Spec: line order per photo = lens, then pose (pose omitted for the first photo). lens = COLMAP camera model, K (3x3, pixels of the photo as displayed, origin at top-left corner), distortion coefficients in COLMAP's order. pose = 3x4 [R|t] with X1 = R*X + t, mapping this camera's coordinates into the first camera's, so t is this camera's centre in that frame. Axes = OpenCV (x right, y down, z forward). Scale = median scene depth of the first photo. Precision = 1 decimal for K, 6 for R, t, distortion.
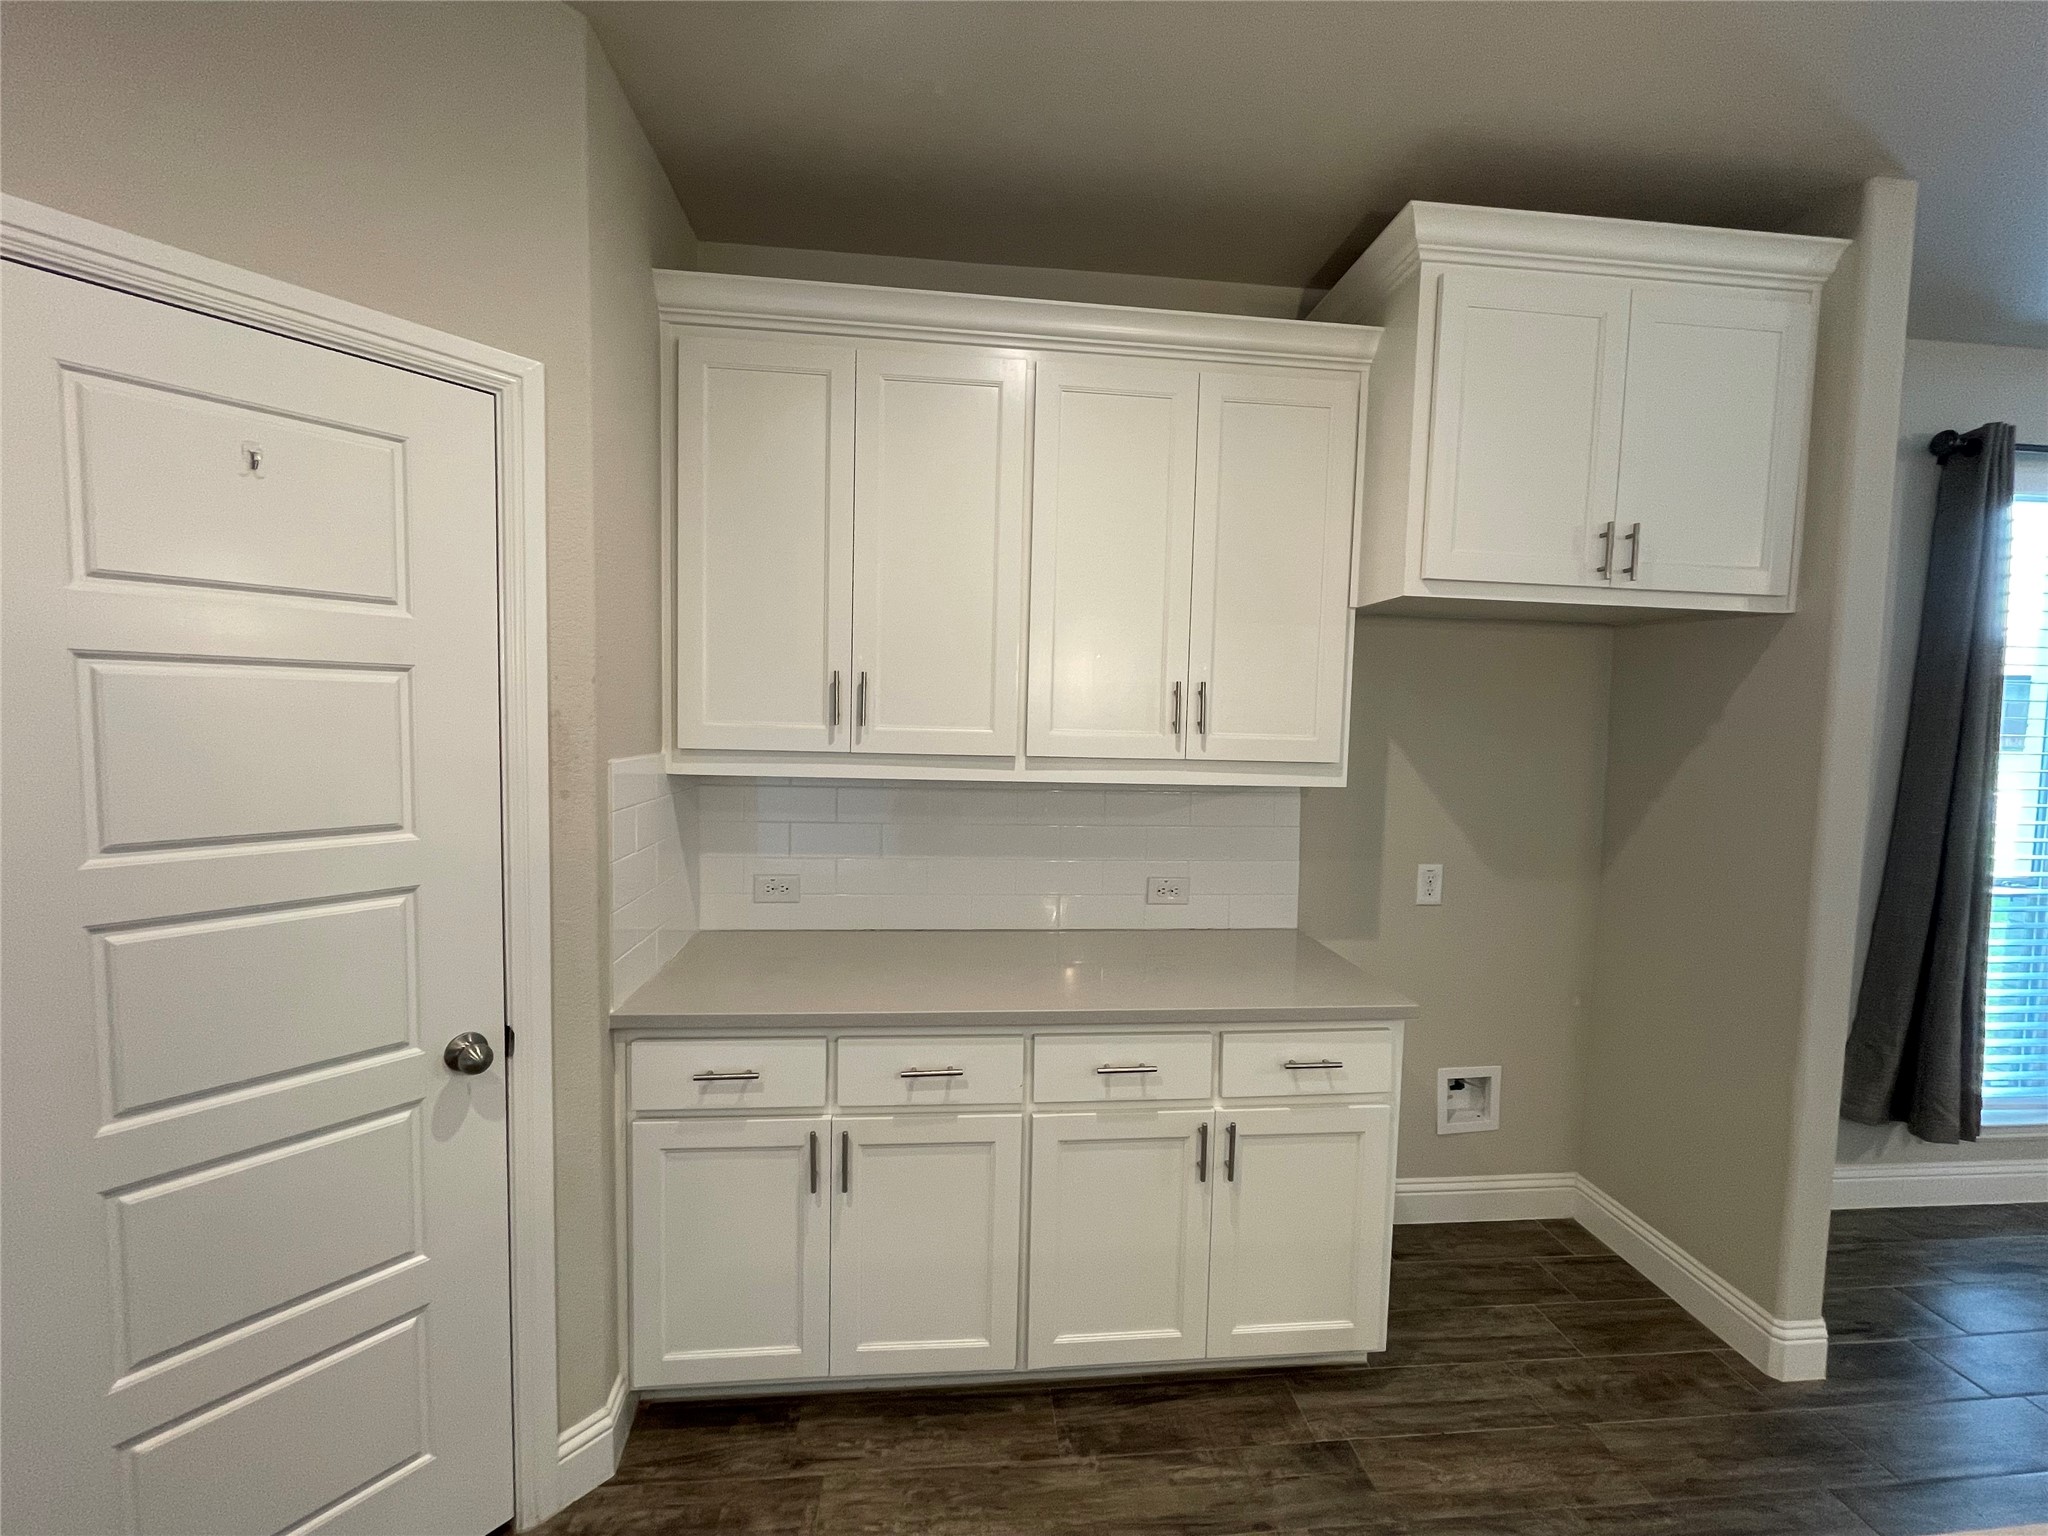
lens RADIAL K [[828.4, 0, 1027.3], [0, 828.4, 766.1], [0, 0, 1]] dist [-0.002226, 0.000109]
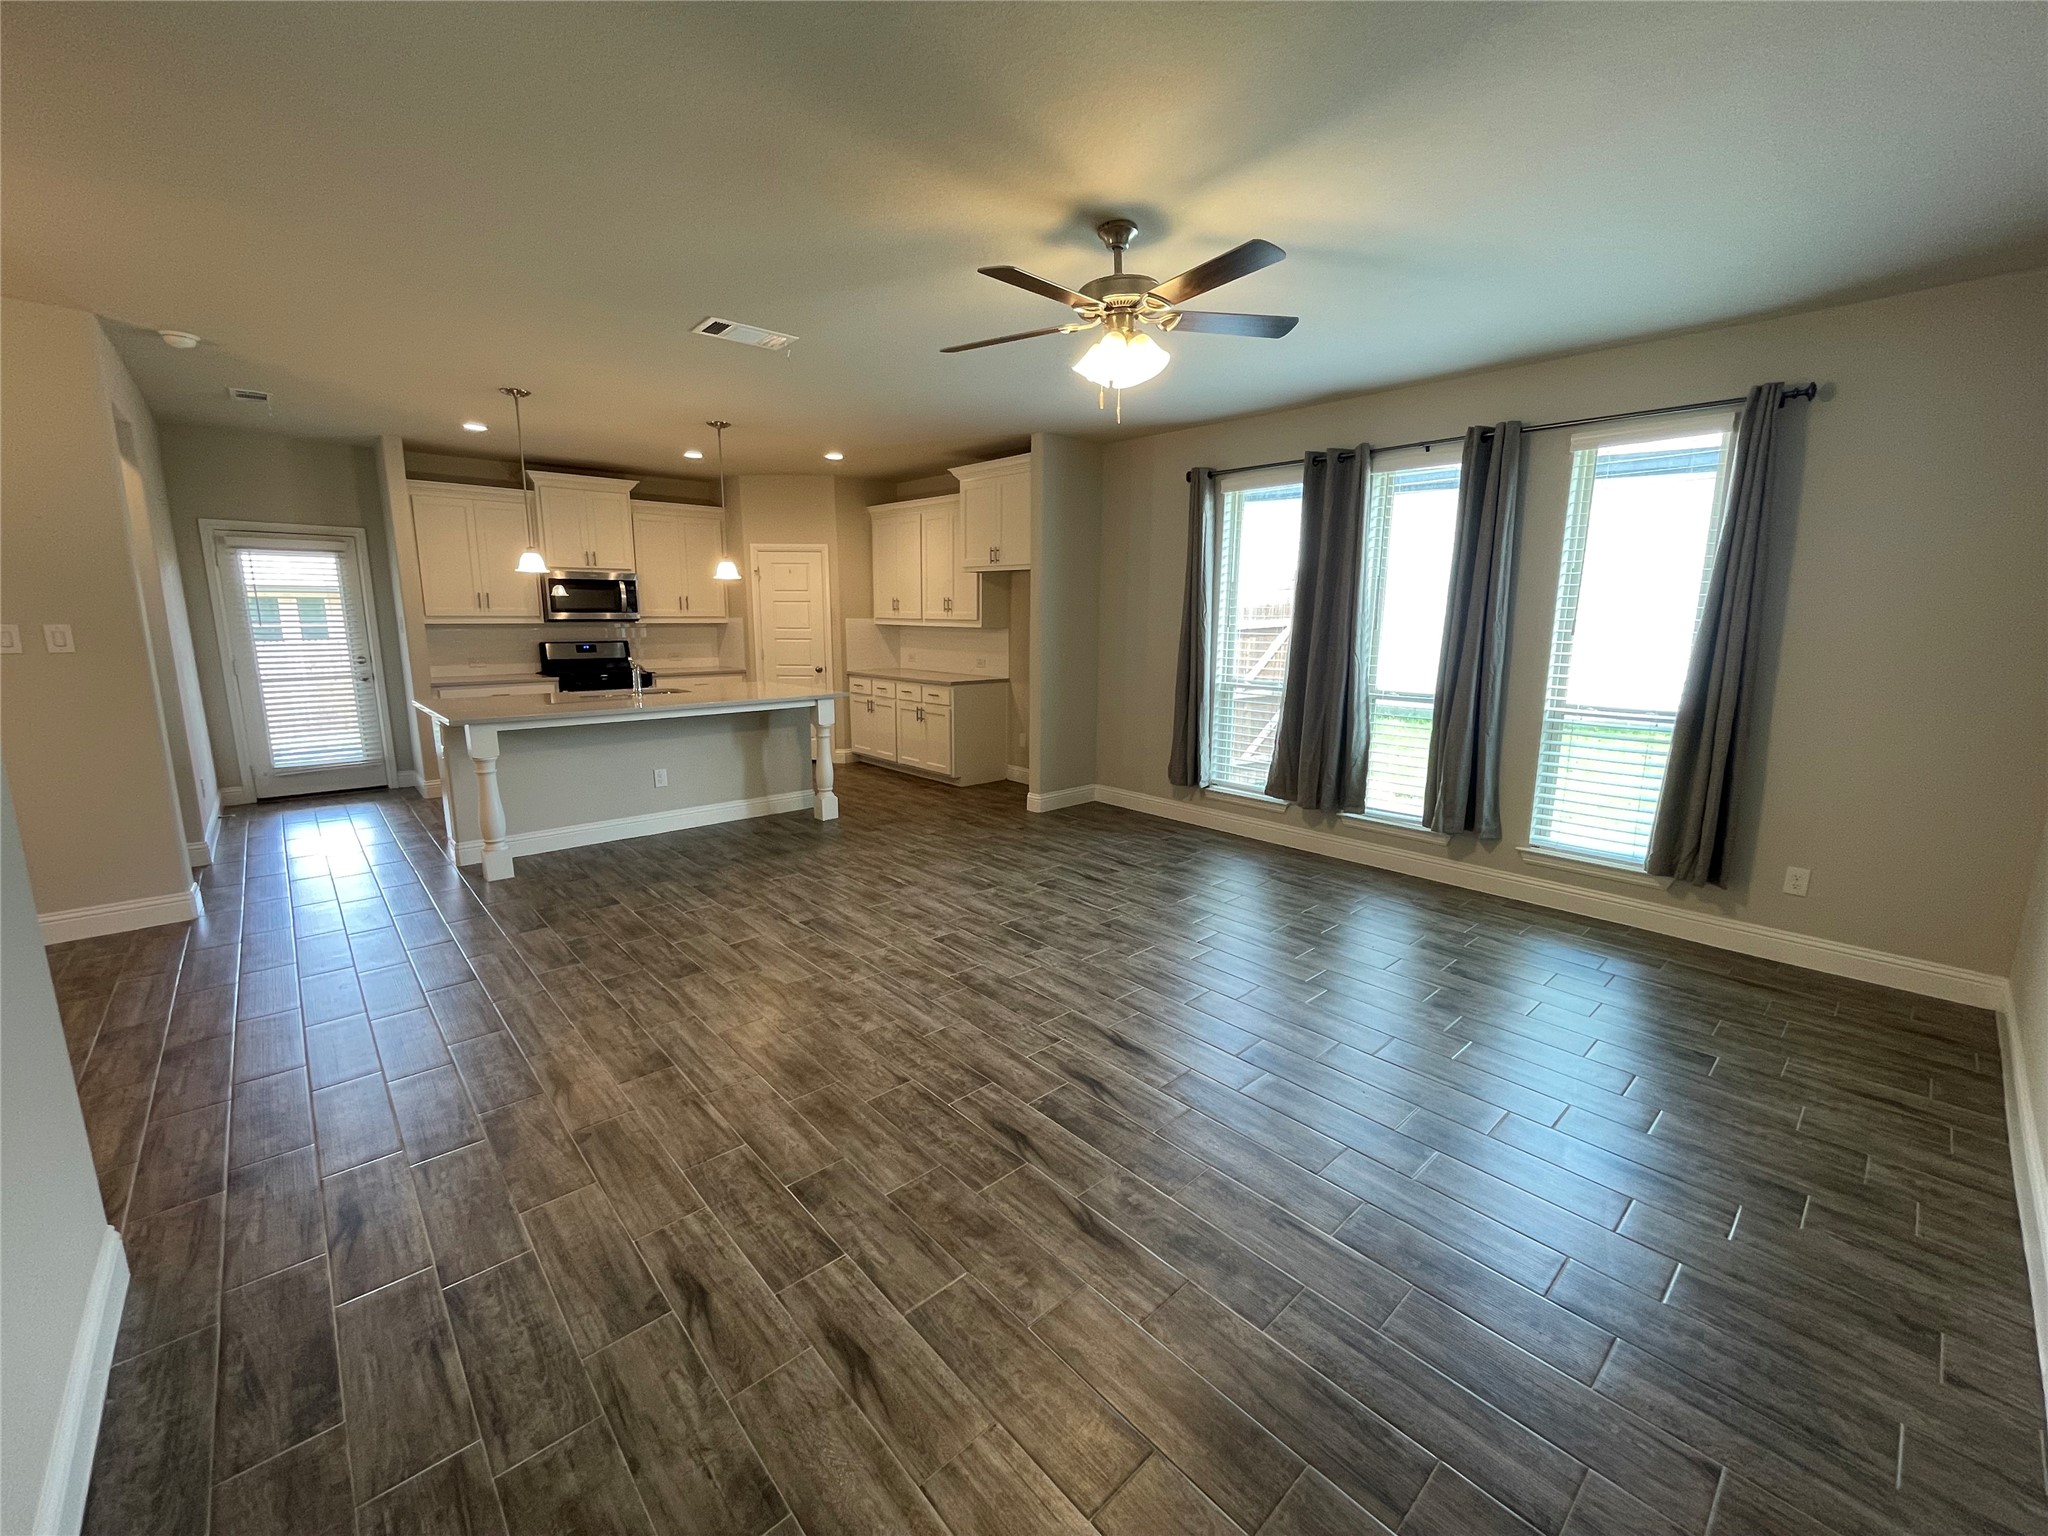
lens RADIAL K [[828.4, 0, 1027.3], [0, 828.4, 766.1], [0, 0, 1]] dist [-0.002226, 0.000109]
pose [[0.597687, 0.127452, -0.791534, 3.663006], [-0.042556, 0.990935, 0.127426, 0.166823], [0.800599, -0.042476, 0.597693, -0.992163]]
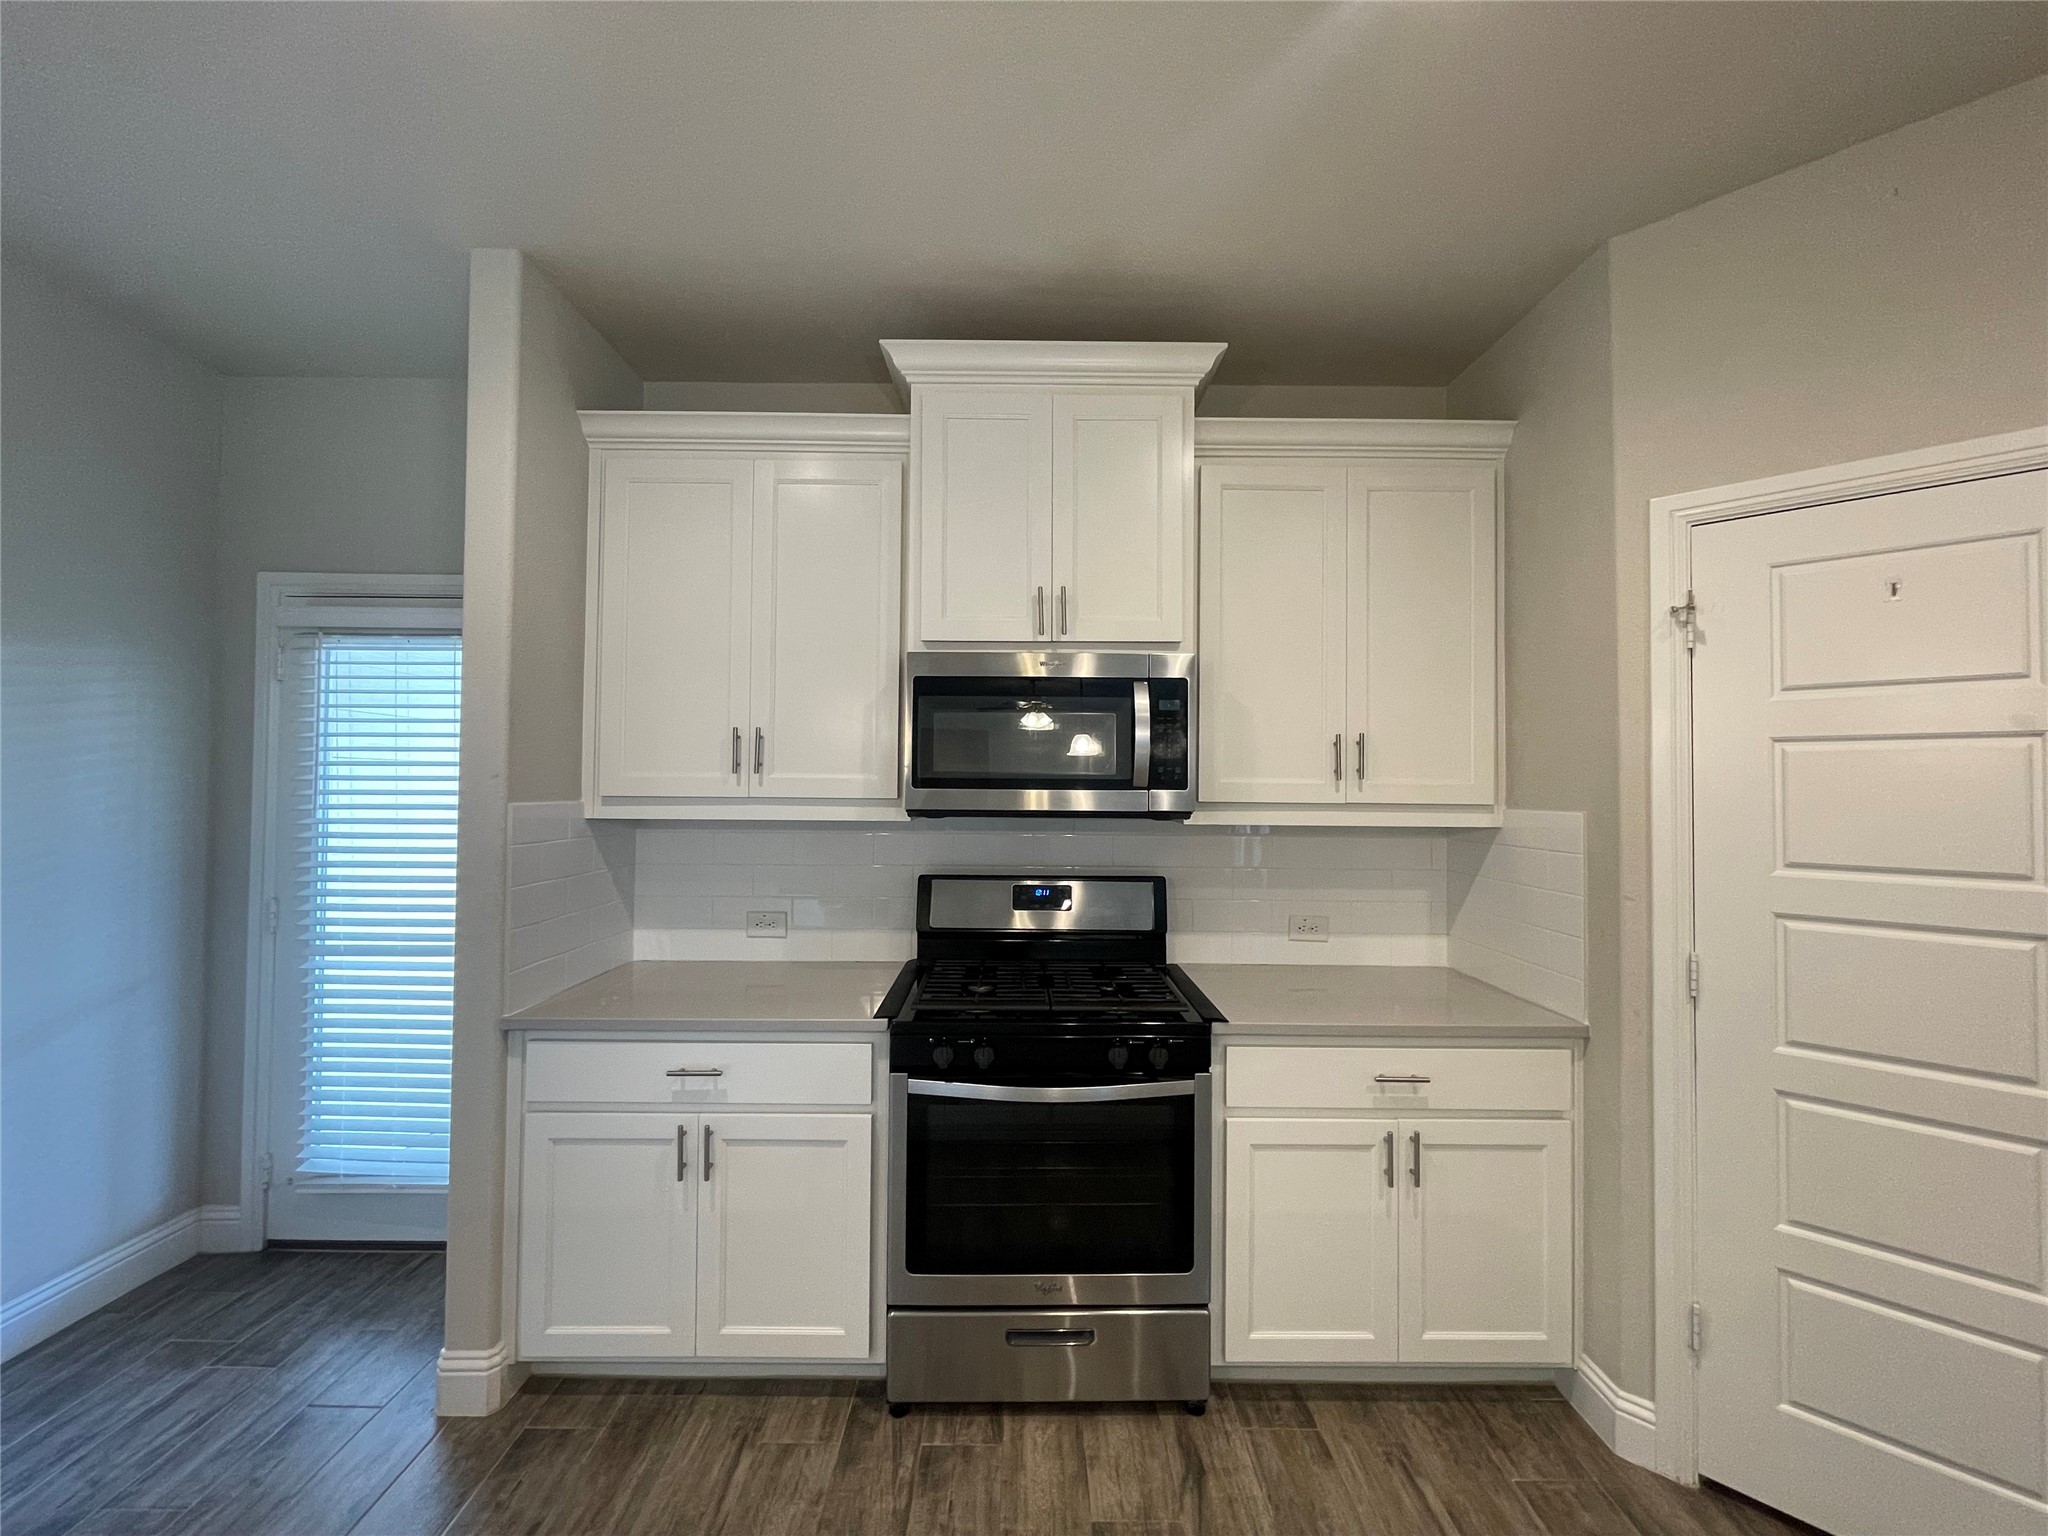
lens RADIAL K [[828.4, 0, 1027.3], [0, 828.4, 766.1], [0, 0, 1]] dist [-0.002226, 0.000109]
pose [[-0.091820, -0.049606, -0.994539, 0.330007], [-0.073390, 0.996379, -0.042922, 0.050190], [0.993067, 0.069048, -0.095128, -0.164942]]
